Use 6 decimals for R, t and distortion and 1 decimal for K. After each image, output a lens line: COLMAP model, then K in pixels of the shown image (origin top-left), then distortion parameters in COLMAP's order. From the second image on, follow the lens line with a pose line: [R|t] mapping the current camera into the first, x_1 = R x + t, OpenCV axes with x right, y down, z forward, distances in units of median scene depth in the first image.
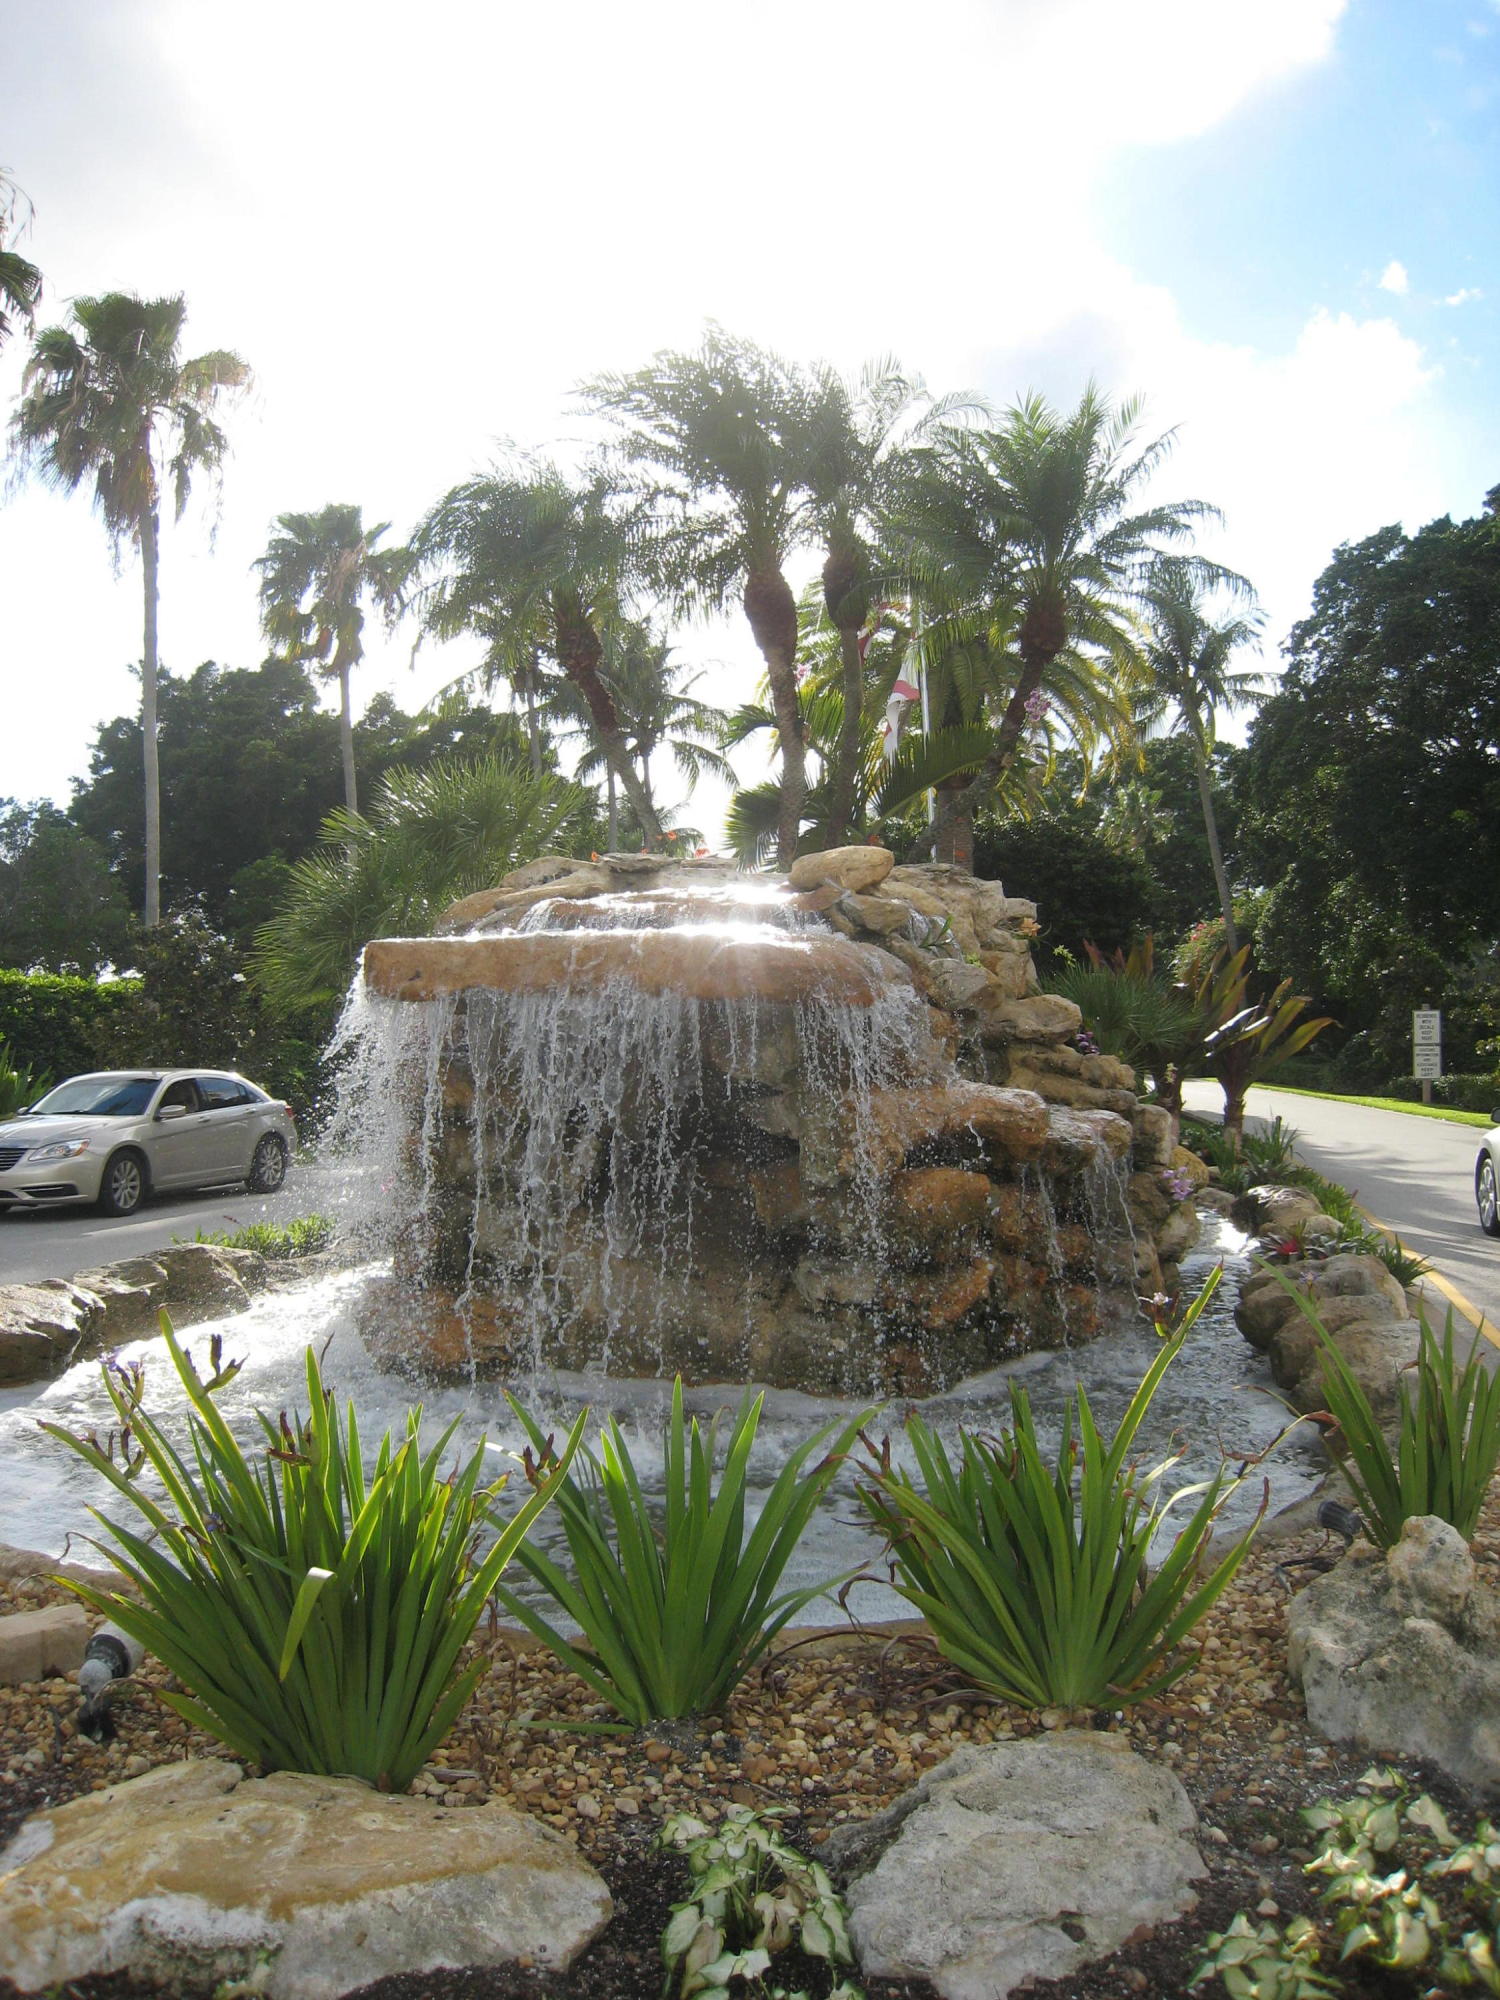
lens RADIAL K [[1647.8, 0, 716.6], [0, 1647.8, 1003.6], [0, 0, 1]] dist [-0.157526, 0.102346]
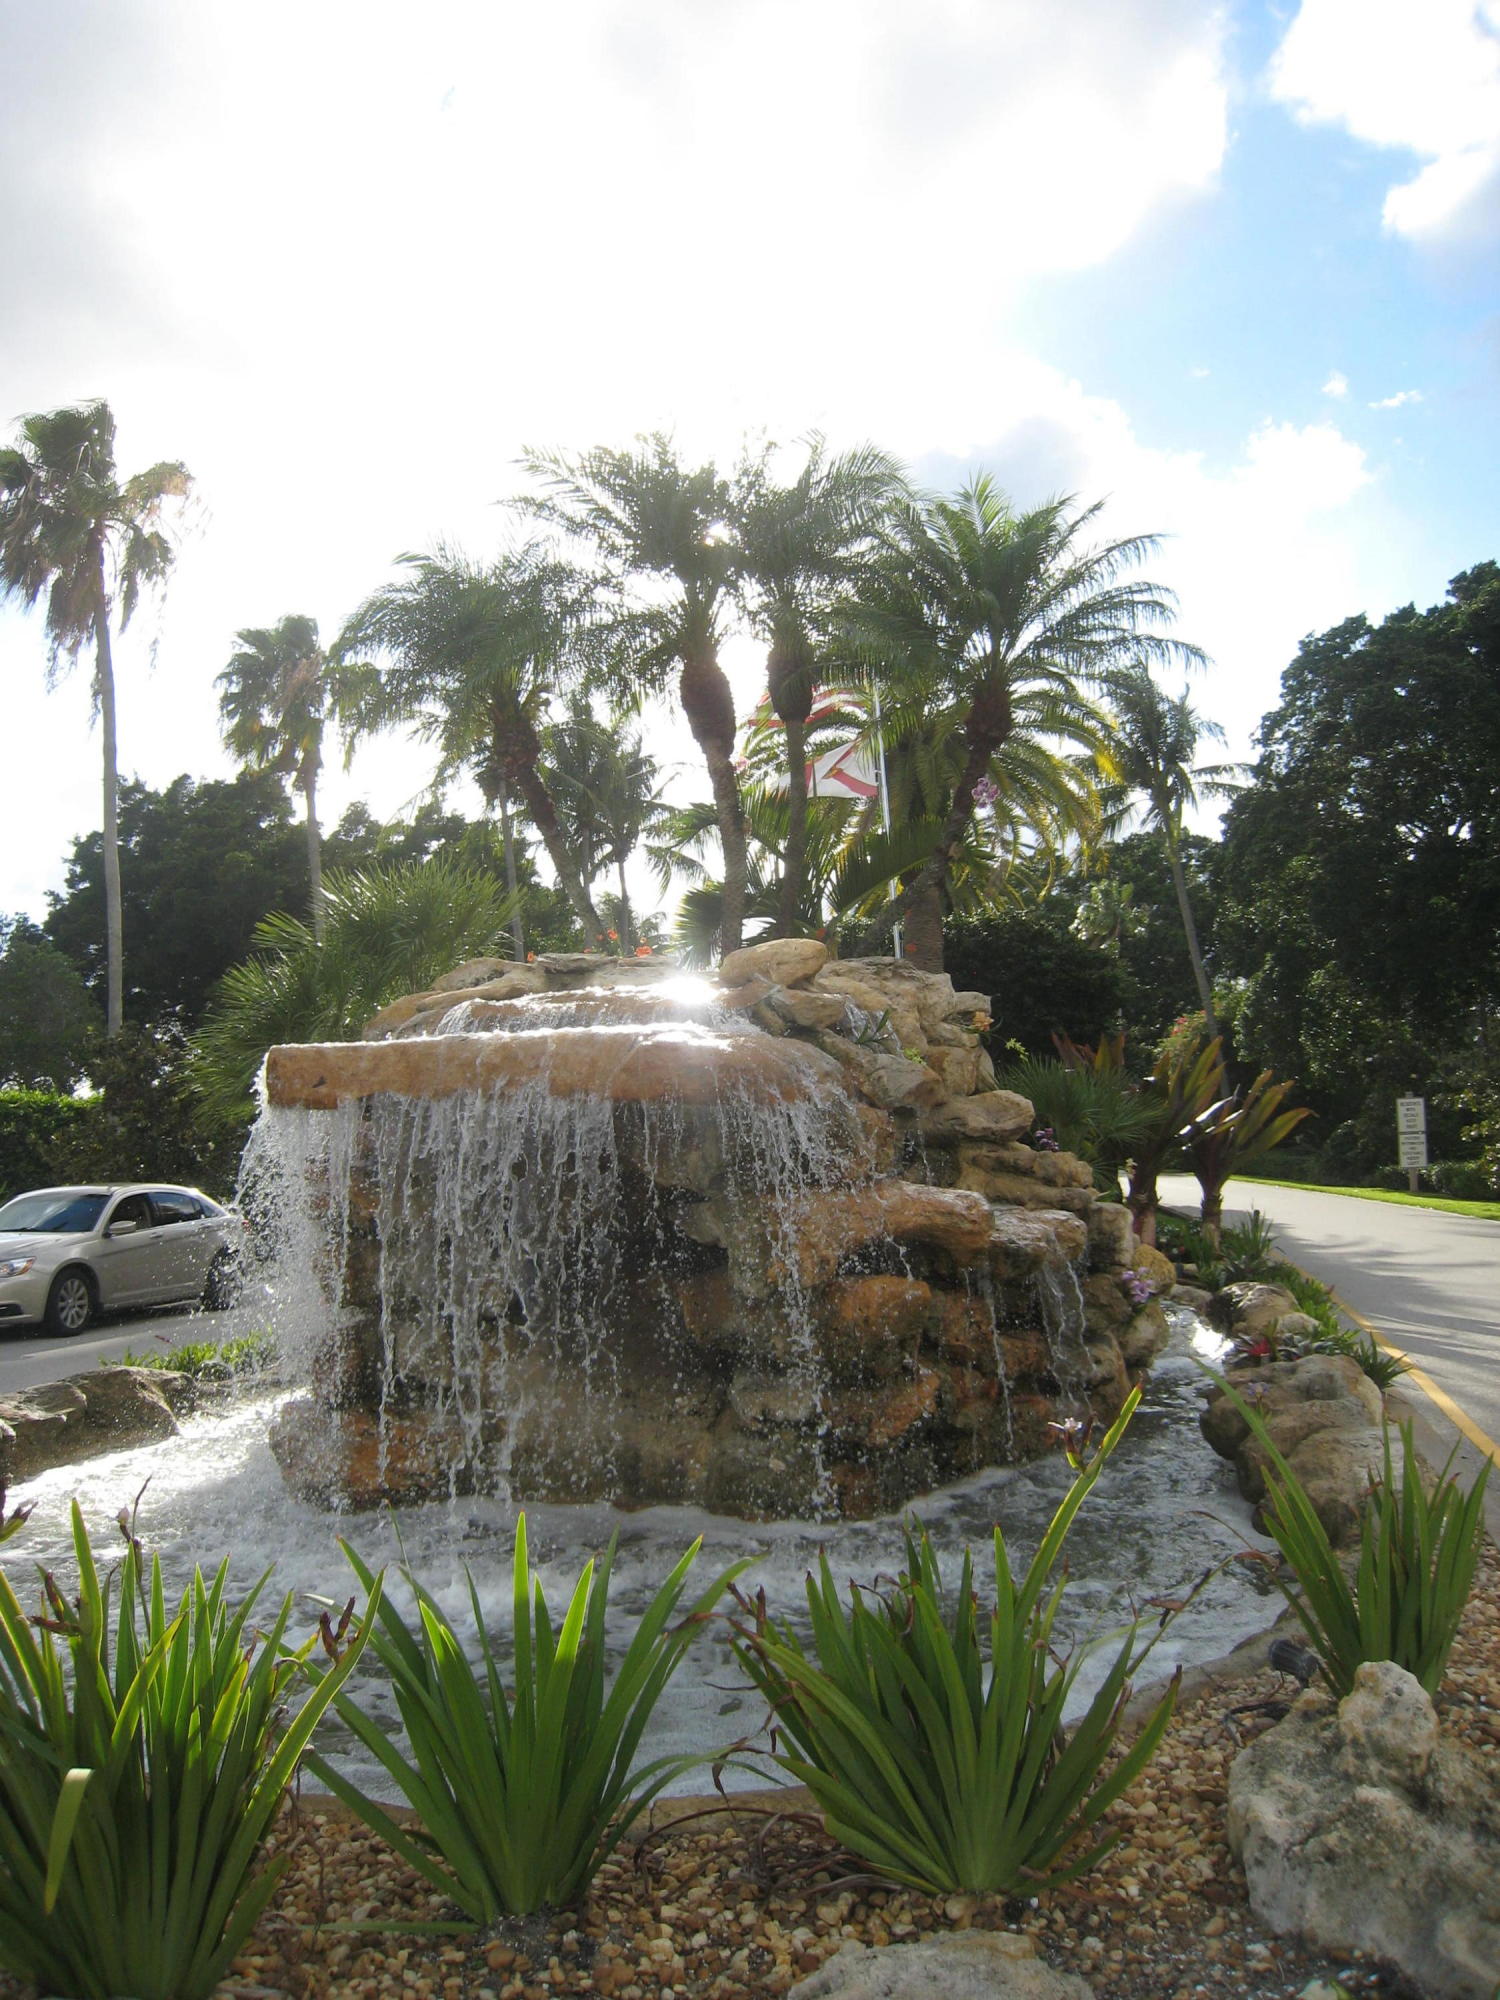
lens RADIAL K [[1649.6, 0, 710.0], [0, 1649.6, 995.7], [0, 0, 1]] dist [-0.156744, 0.104027]
pose [[0.999800, -0.019286, 0.005212, 0.034454], [0.019598, 0.997460, -0.068481, 0.002177], [-0.003878, 0.068570, 0.997639, 0.043341]]
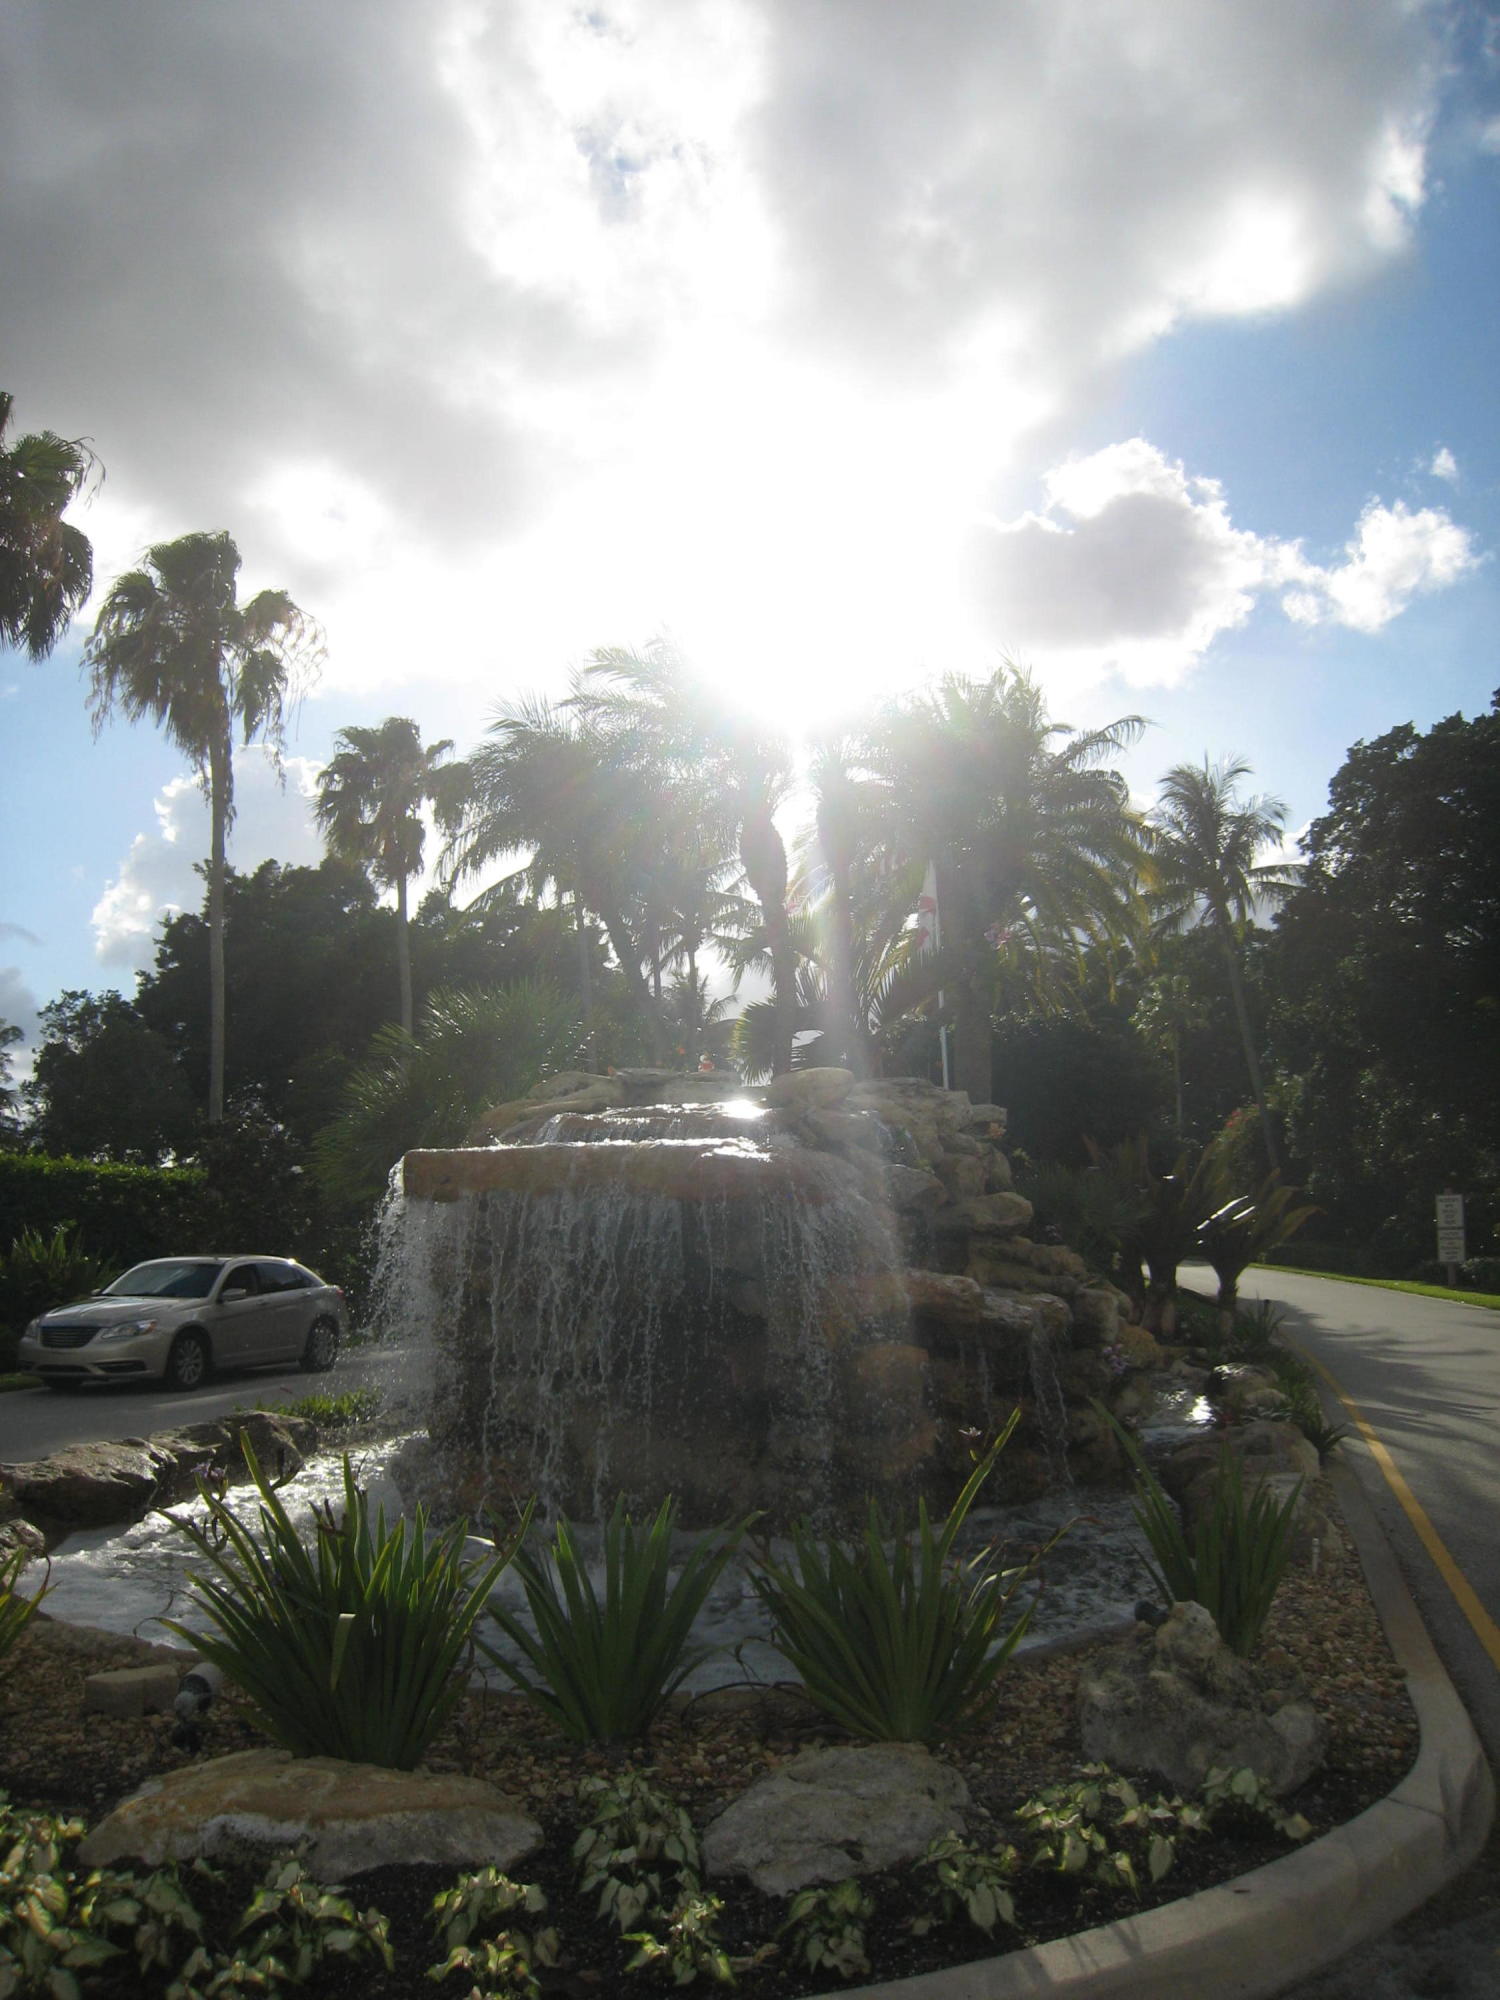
lens RADIAL K [[1640.6, 0, 706.4], [0, 1640.6, 1025.2], [0, 0, 1]] dist [-0.162385, 0.107068]
pose [[0.999260, -0.004365, -0.038204, 0.047285], [0.000504, 0.994937, -0.100497, -0.008608], [0.038449, 0.100404, 0.994204, -0.170164]]
